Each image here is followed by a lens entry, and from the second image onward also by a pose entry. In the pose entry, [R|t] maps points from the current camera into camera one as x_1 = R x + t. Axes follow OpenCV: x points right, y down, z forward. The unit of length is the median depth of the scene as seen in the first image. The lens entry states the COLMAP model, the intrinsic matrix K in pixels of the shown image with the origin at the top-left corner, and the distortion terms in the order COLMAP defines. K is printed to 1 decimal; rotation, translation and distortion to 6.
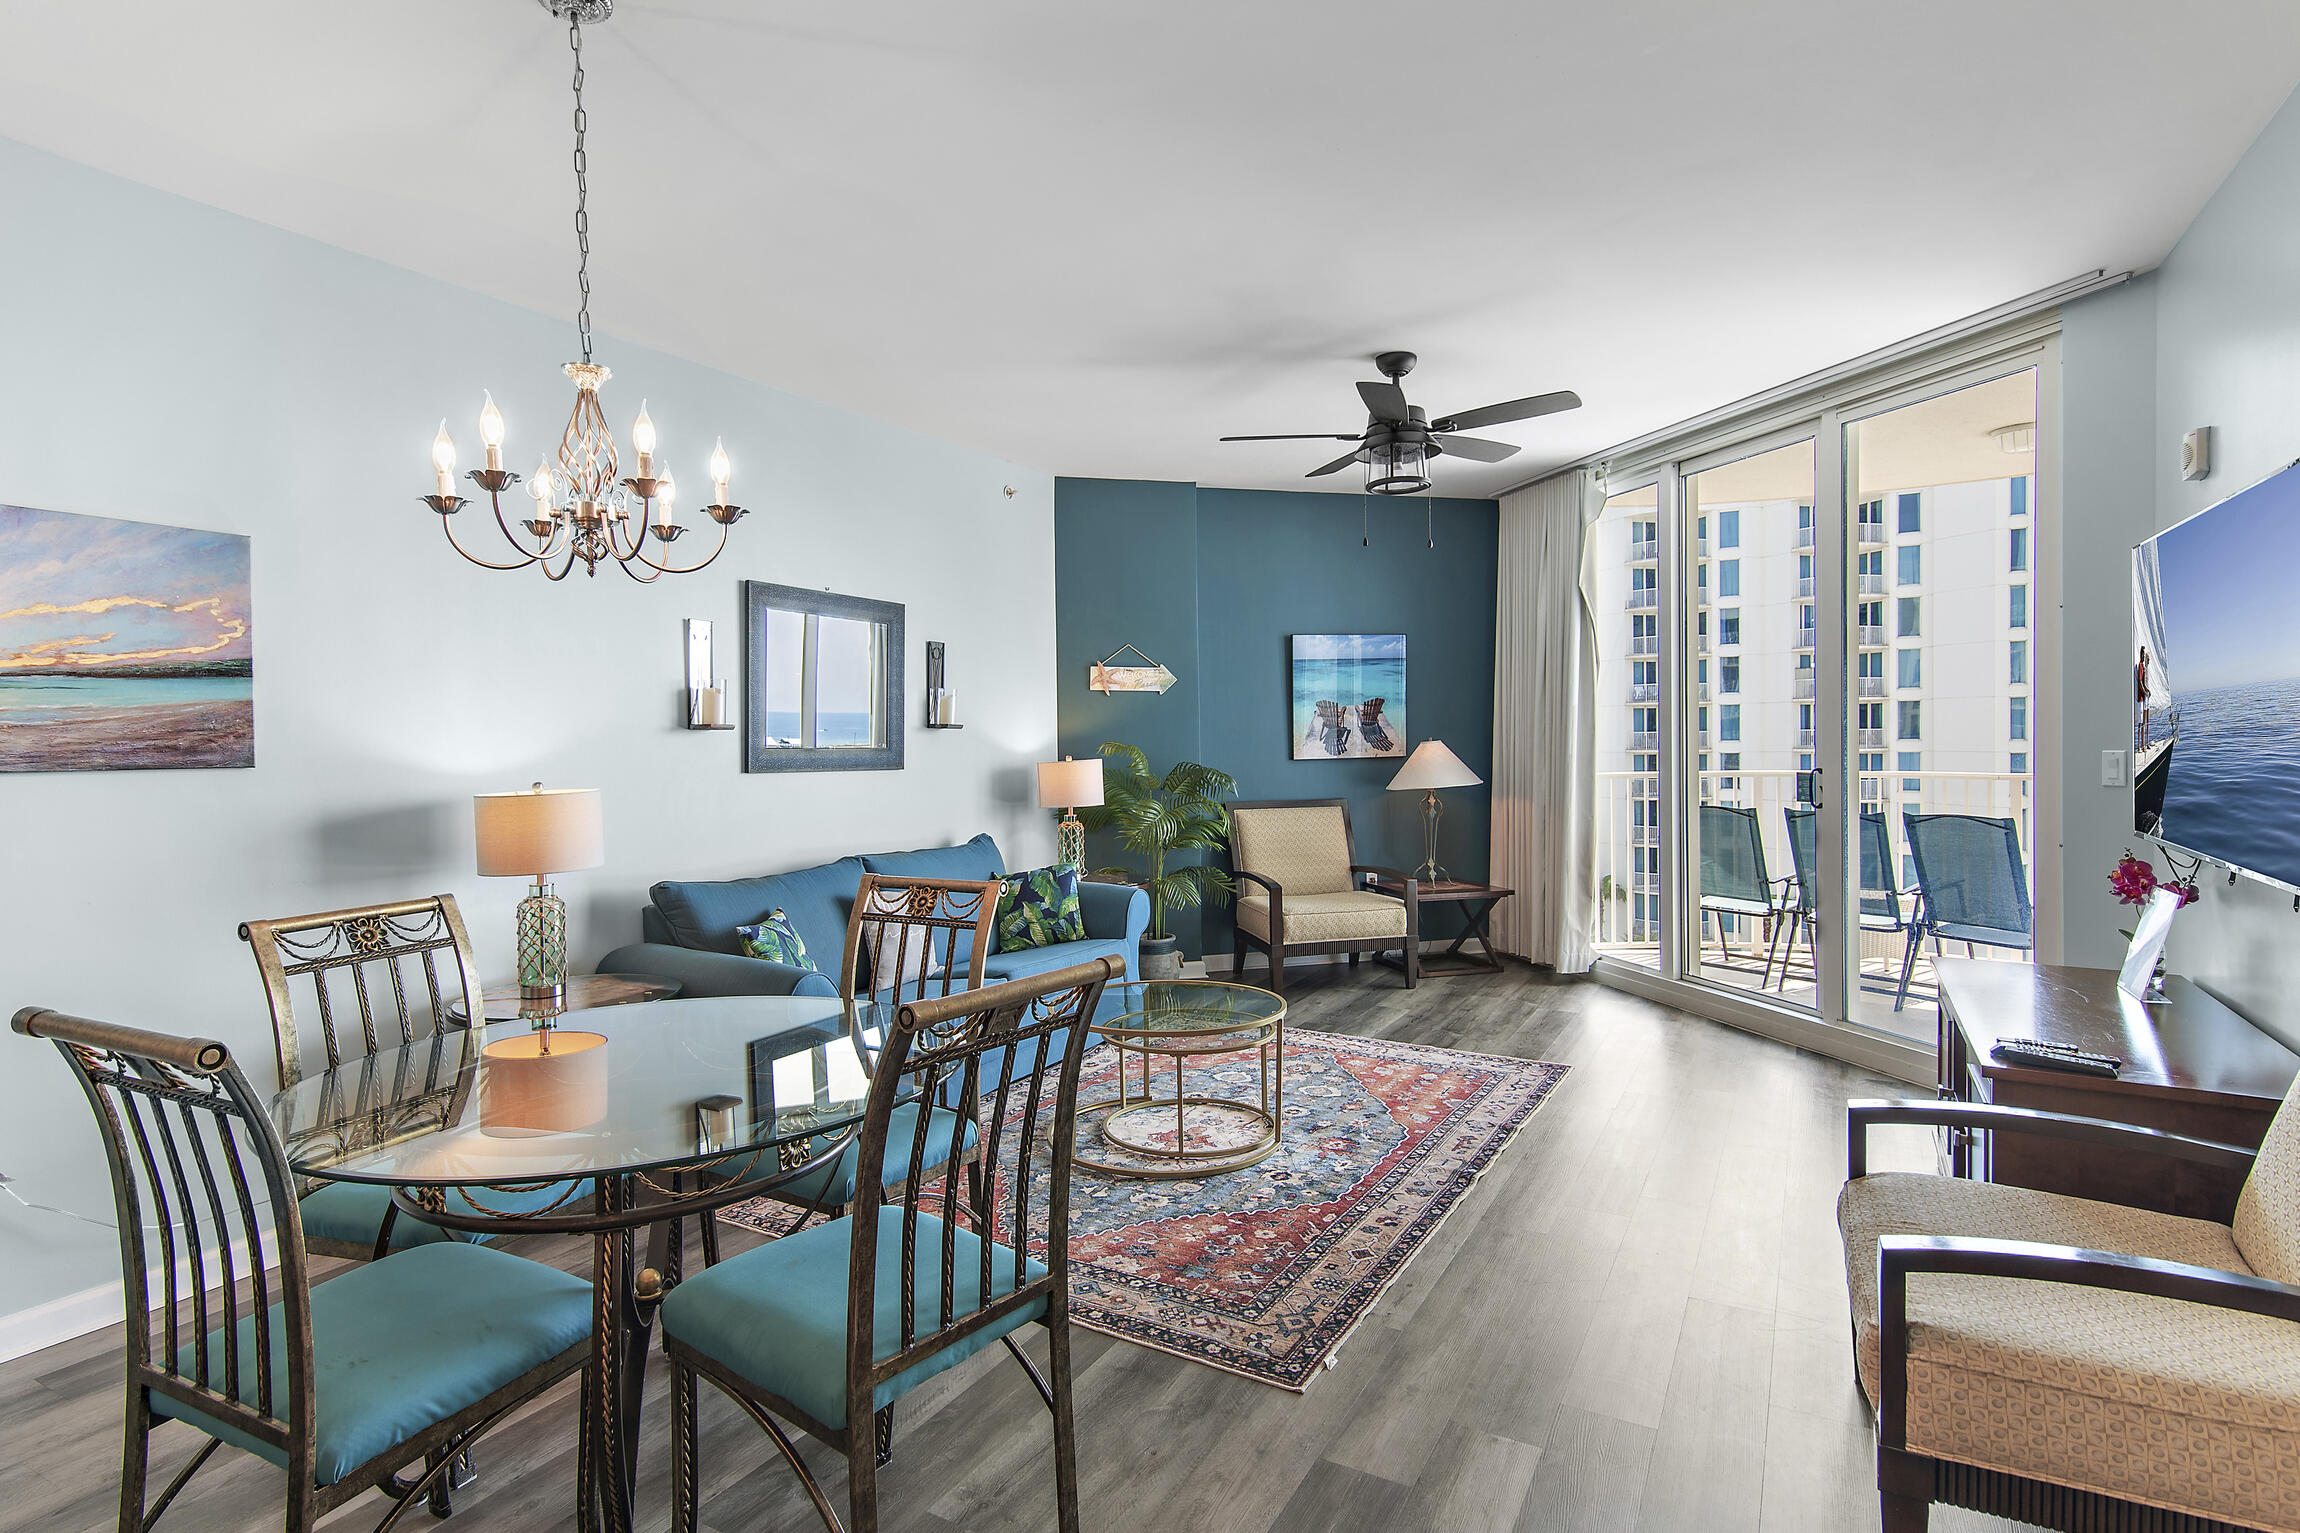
lens RADIAL K [[1187.7, 0, 1127.5], [0, 1187.7, 756.7], [0, 0, 1]] dist [-0.022169, 0.003707]
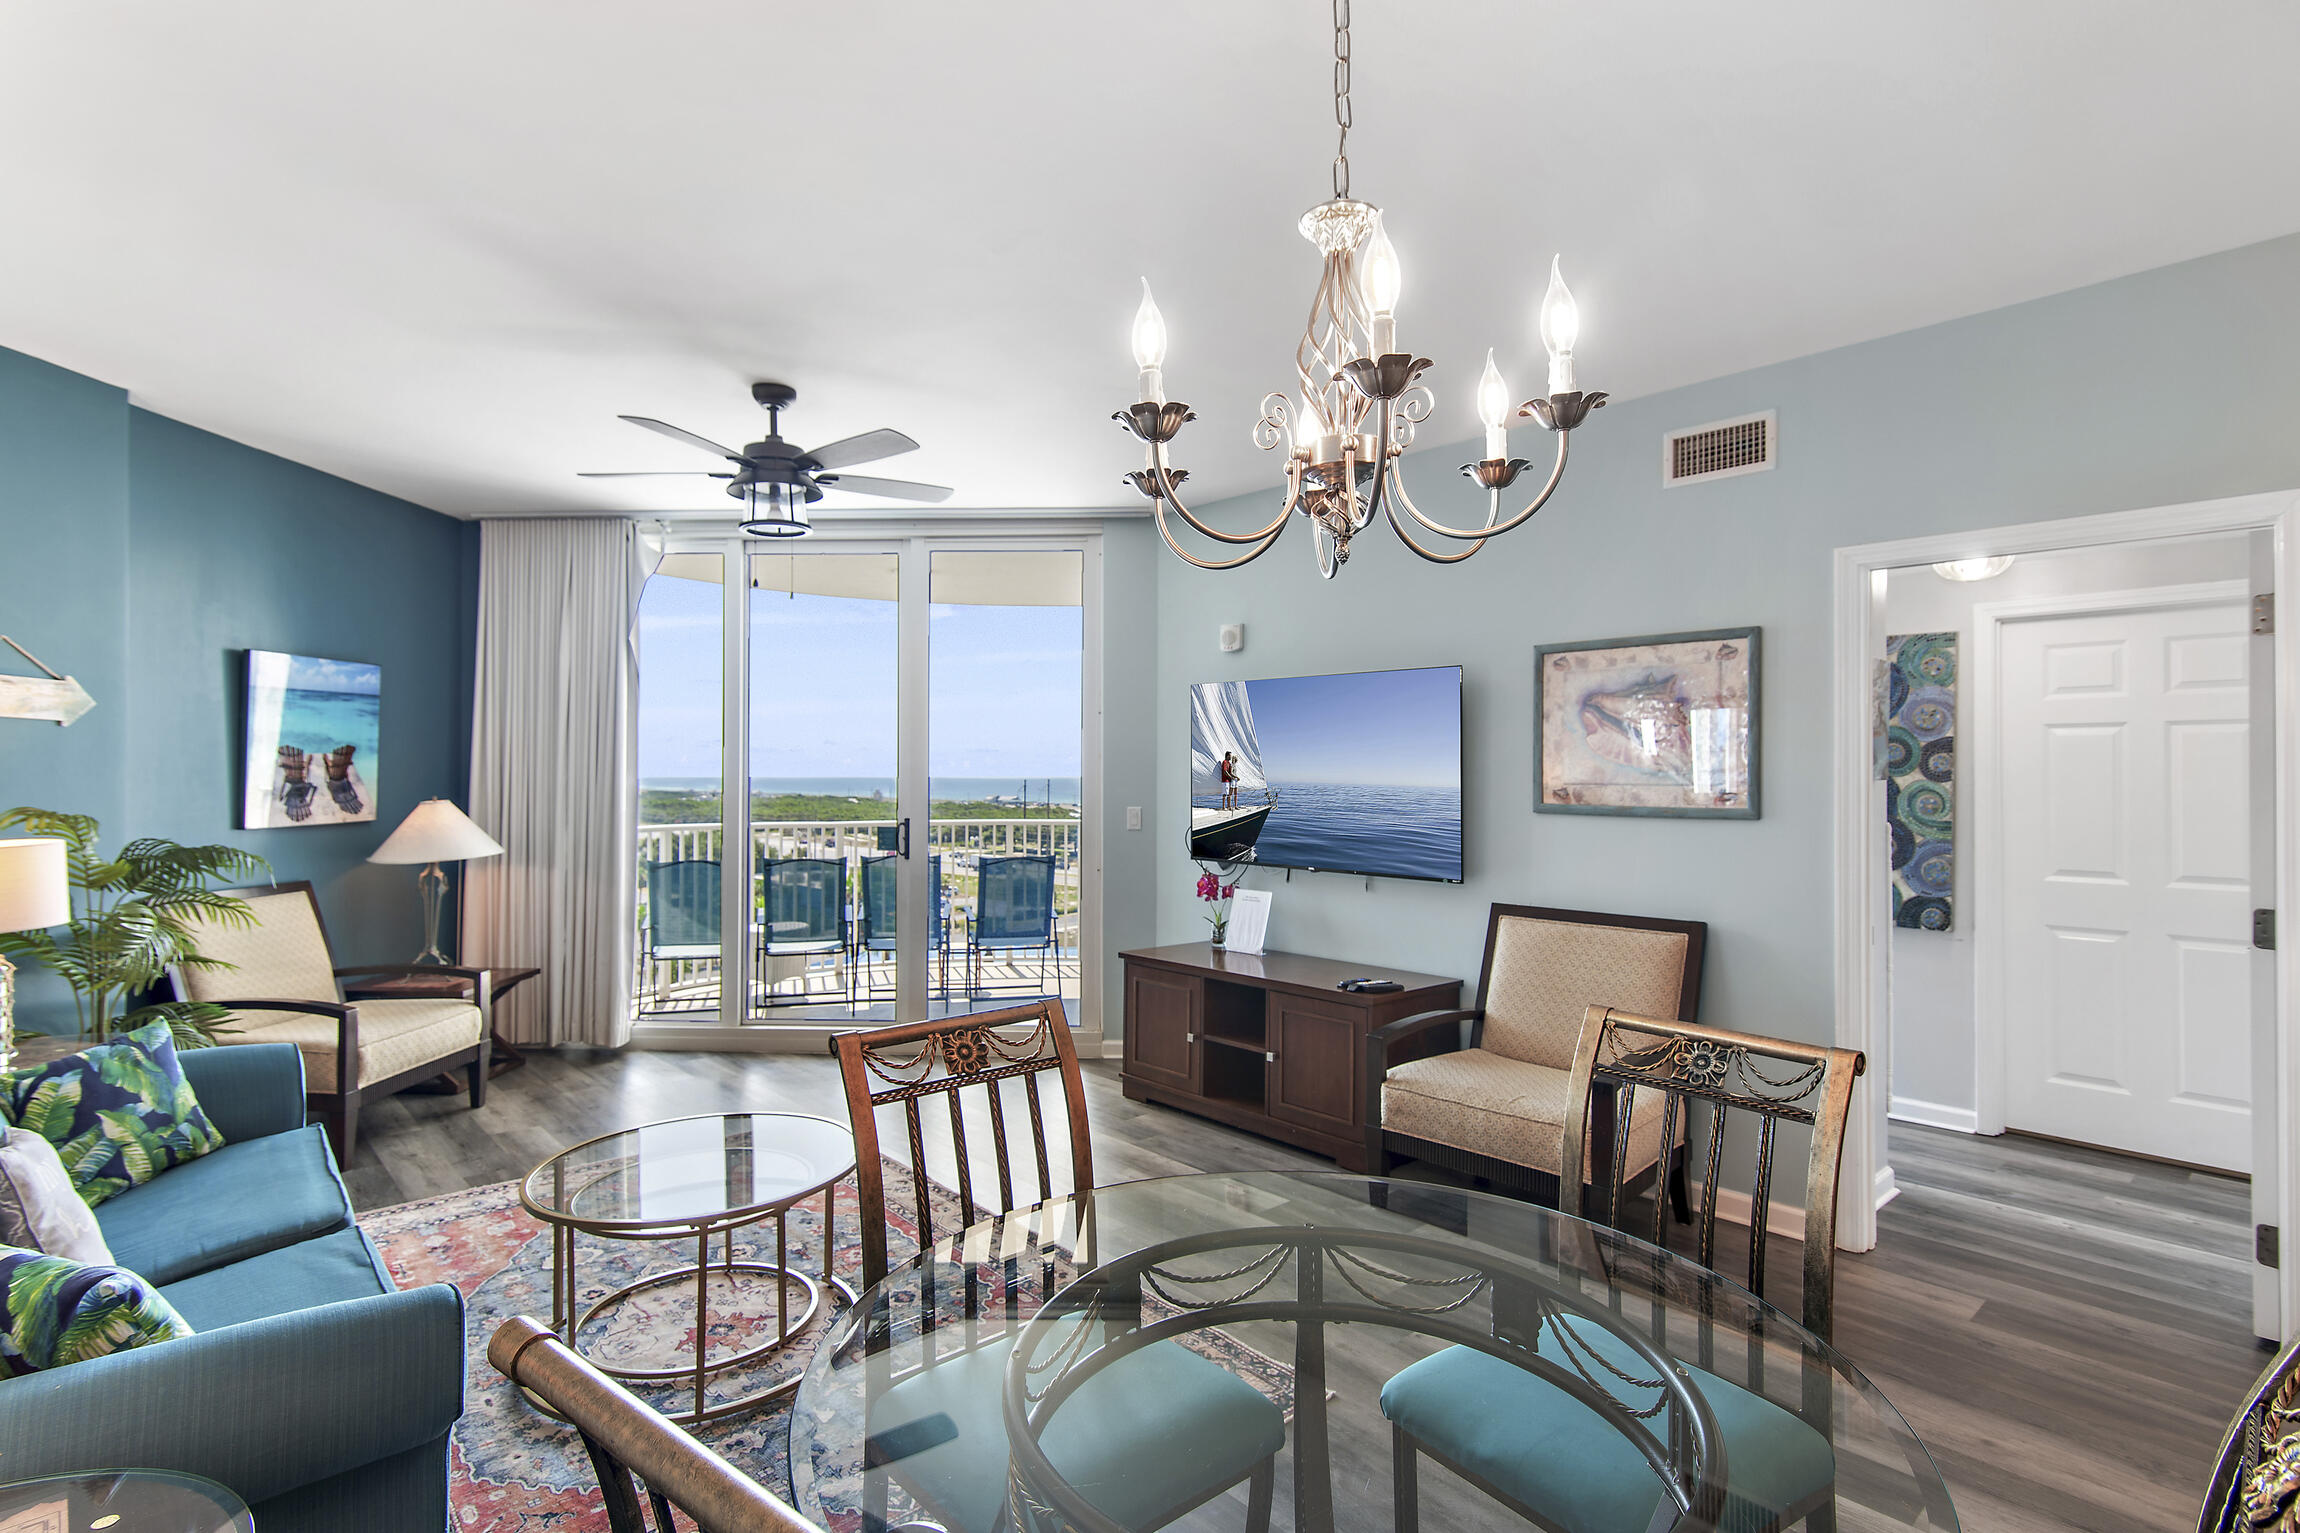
lens RADIAL K [[1120.2, 0, 1144.2], [0, 1120.2, 767.8], [0, 0, 1]] dist [-0.005361, 0.001346]
pose [[0.295101, 0.020441, 0.955247, -0.374812], [0.010343, 0.999644, -0.024586, -0.013504], [-0.955410, 0.017135, 0.294784, 0.344339]]
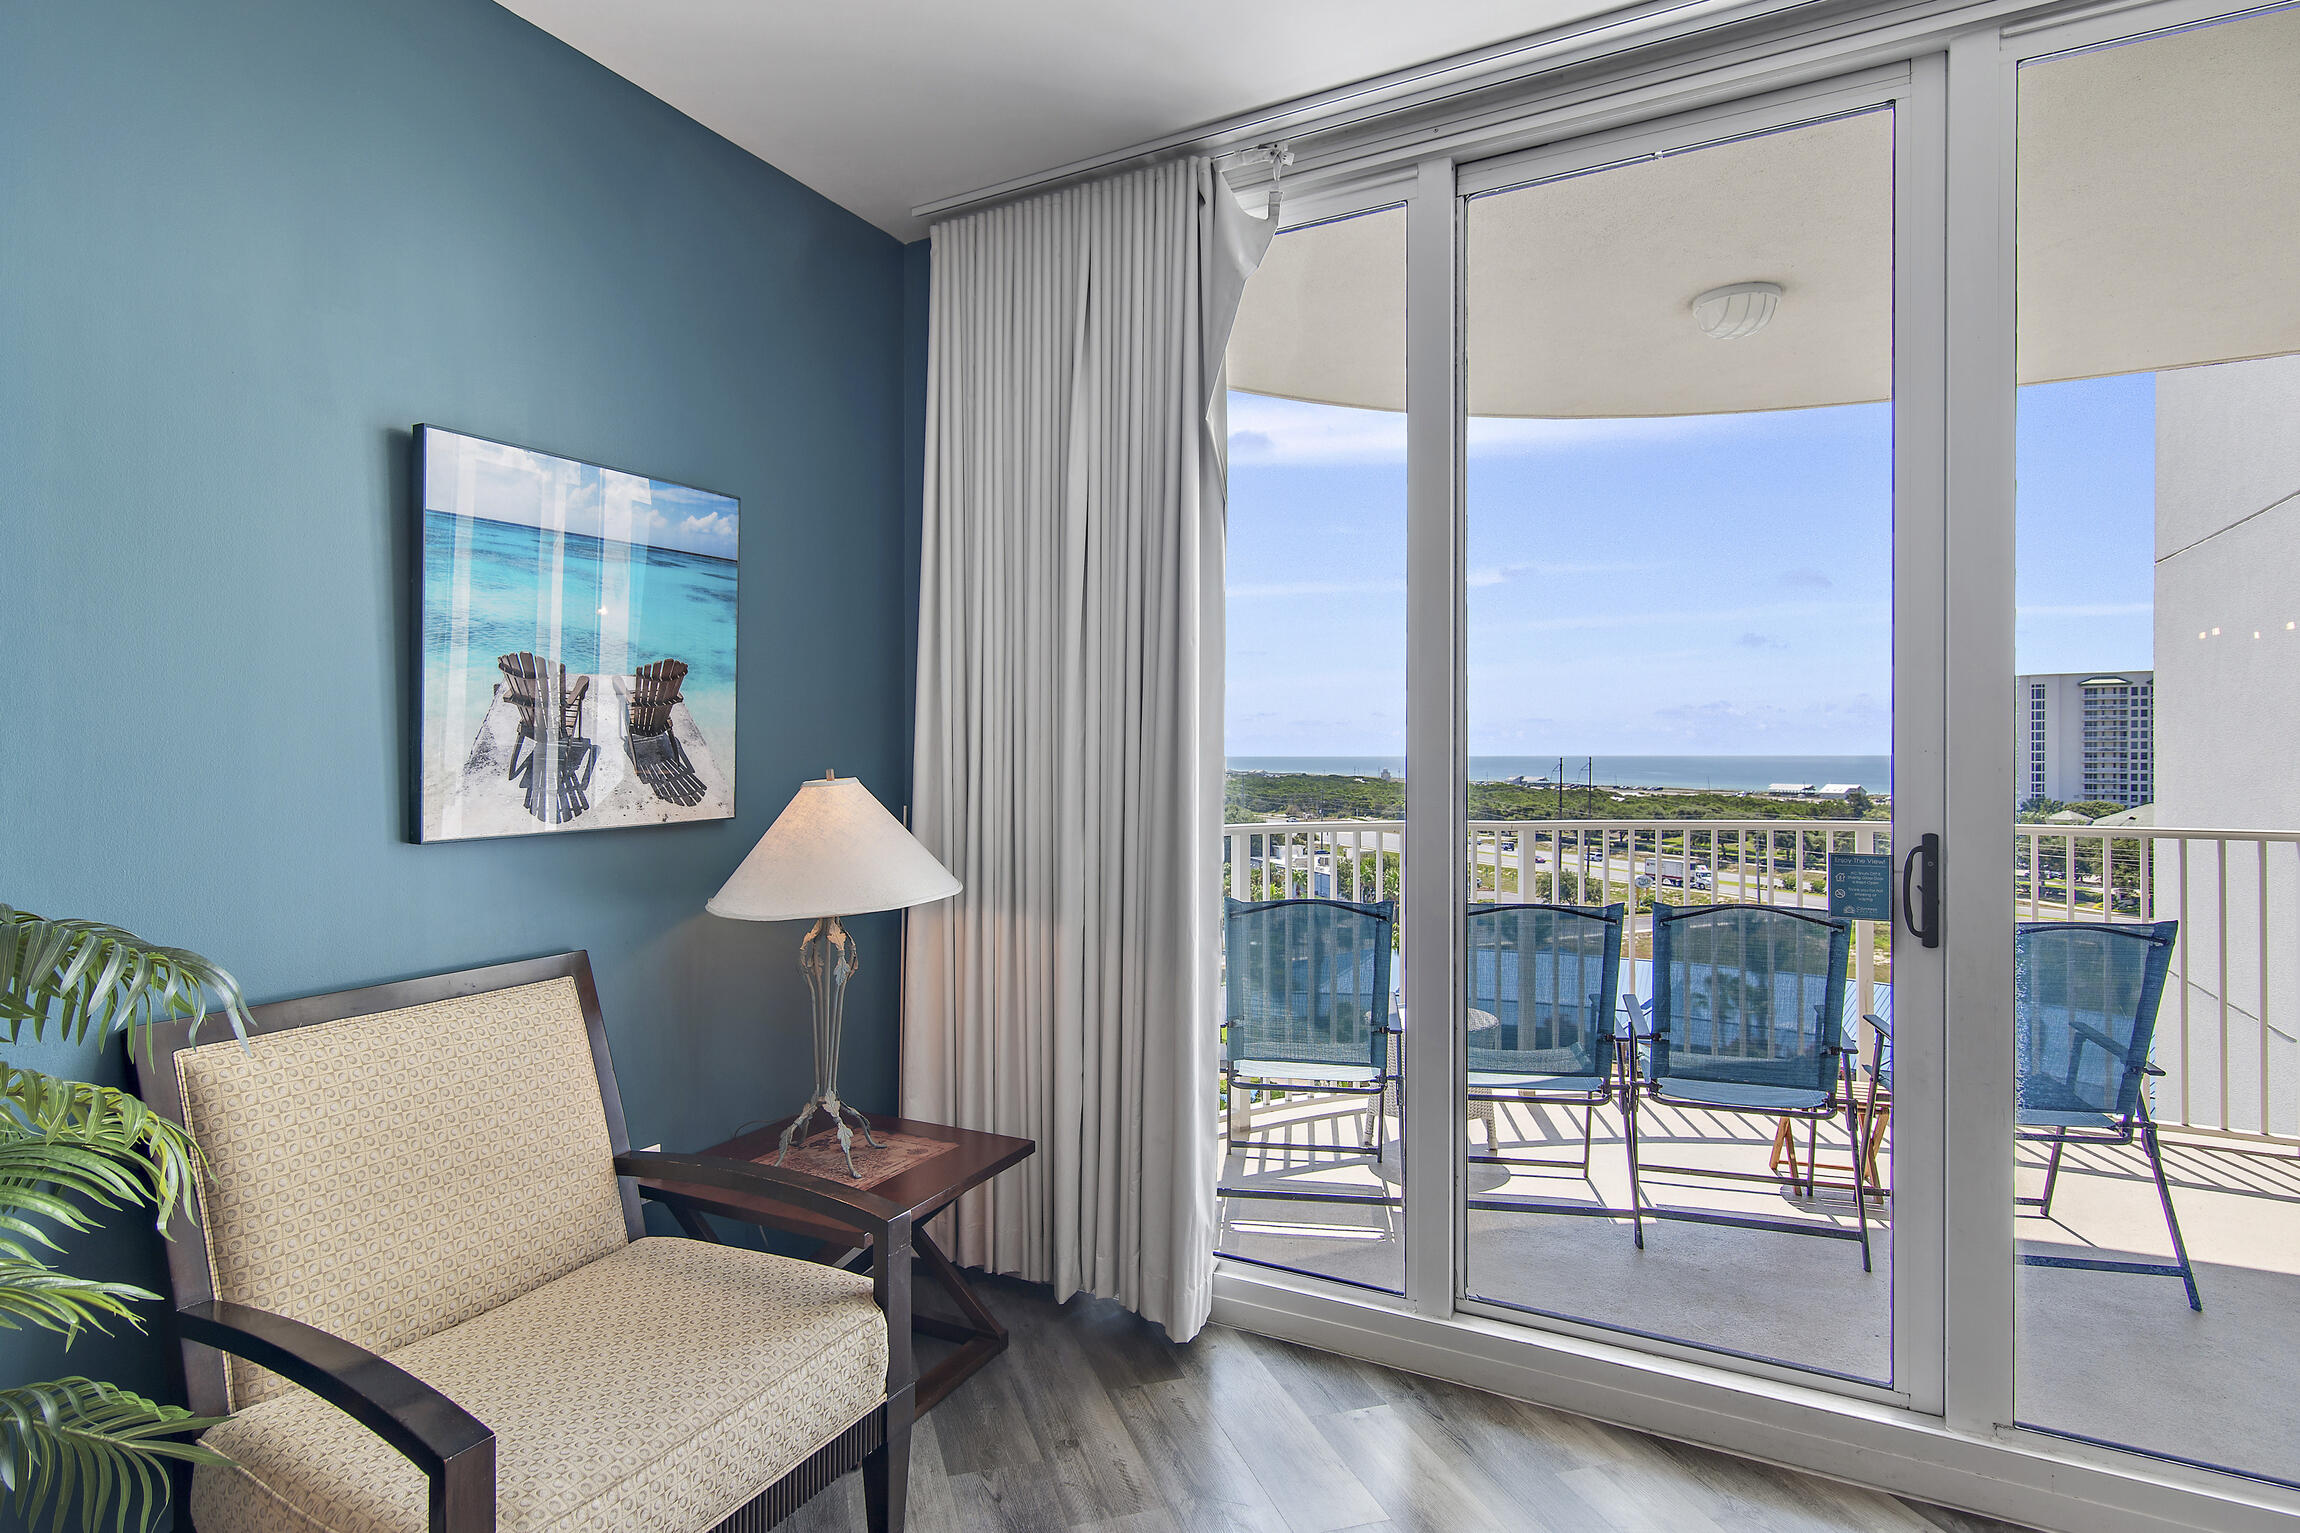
lens RADIAL K [[1192.8, 0, 1105.6], [0, 1192.8, 754.2], [0, 0, 1]] dist [0.003486, -0.004587]
pose [[0.681796, 0.011237, 0.731456, 0.041895], [0.005860, 0.999766, -0.020821, -0.014356], [-0.731519, 0.018482, 0.681570, 0.757965]]
